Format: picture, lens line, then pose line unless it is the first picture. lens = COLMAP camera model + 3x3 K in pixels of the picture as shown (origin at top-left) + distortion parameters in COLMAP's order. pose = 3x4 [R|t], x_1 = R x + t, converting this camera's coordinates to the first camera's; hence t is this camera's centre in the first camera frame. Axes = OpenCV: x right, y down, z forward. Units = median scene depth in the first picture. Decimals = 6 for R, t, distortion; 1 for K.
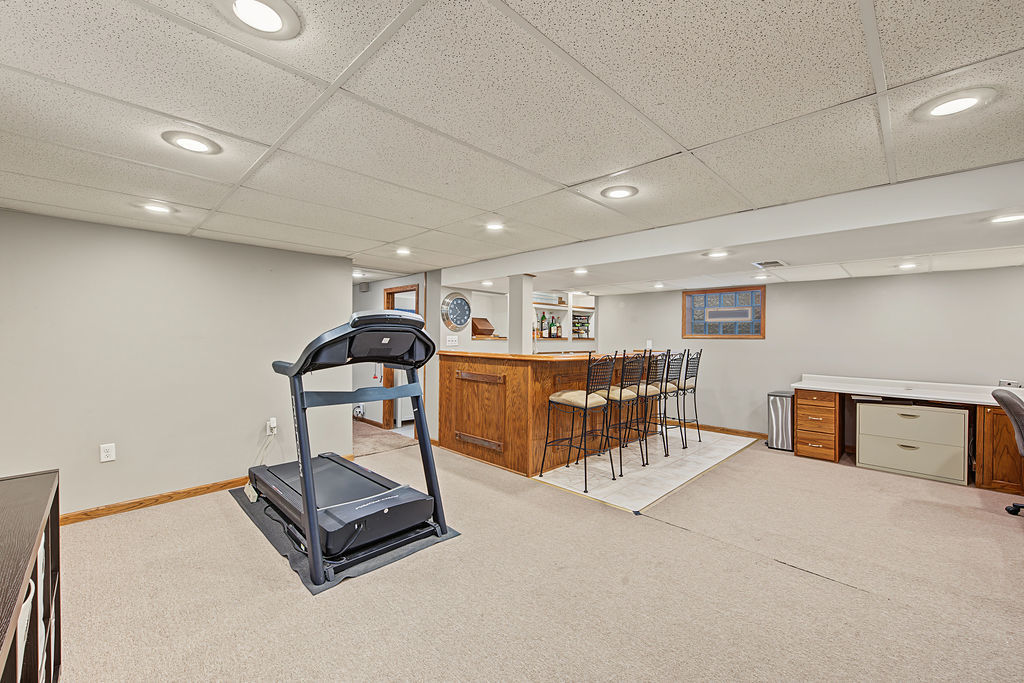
lens RADIAL K [[408.6, 0, 509.2], [0, 408.6, 340.9], [0, 0, 1]] dist [0.000701, -0.001049]
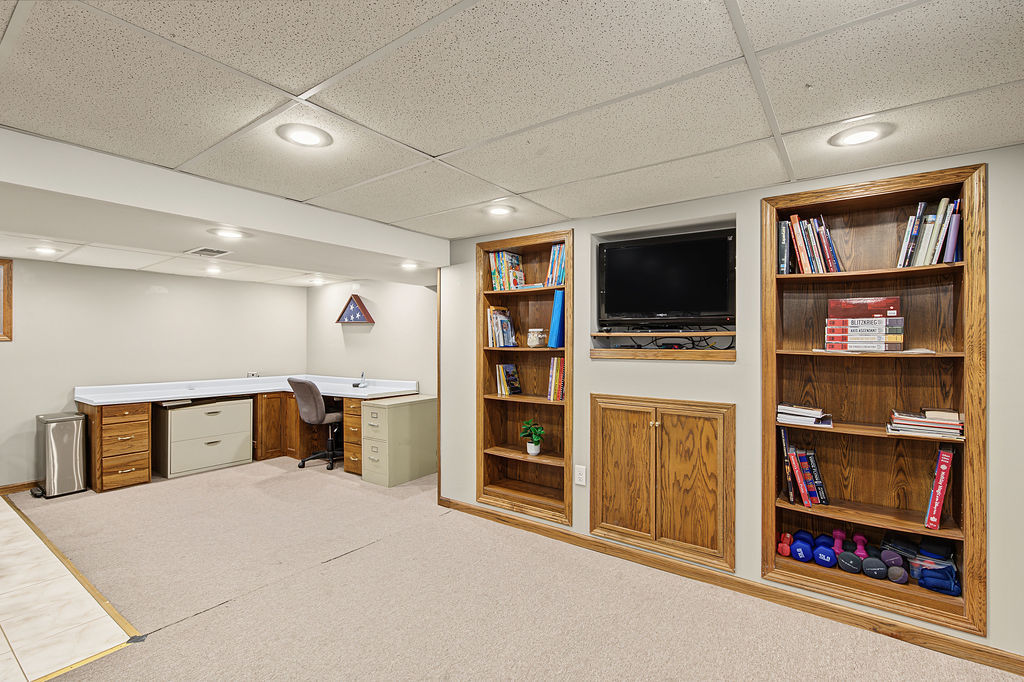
lens RADIAL K [[468.8, 0, 509.2], [0, 468.8, 338.2], [0, 0, 1]] dist [-0.002889, -0.000263]
pose [[-0.152176, -0.002525, 0.988350, -0.298939], [0.008057, 0.999960, 0.003795, -0.006695], [-0.988321, 0.008541, -0.152150, 0.394757]]
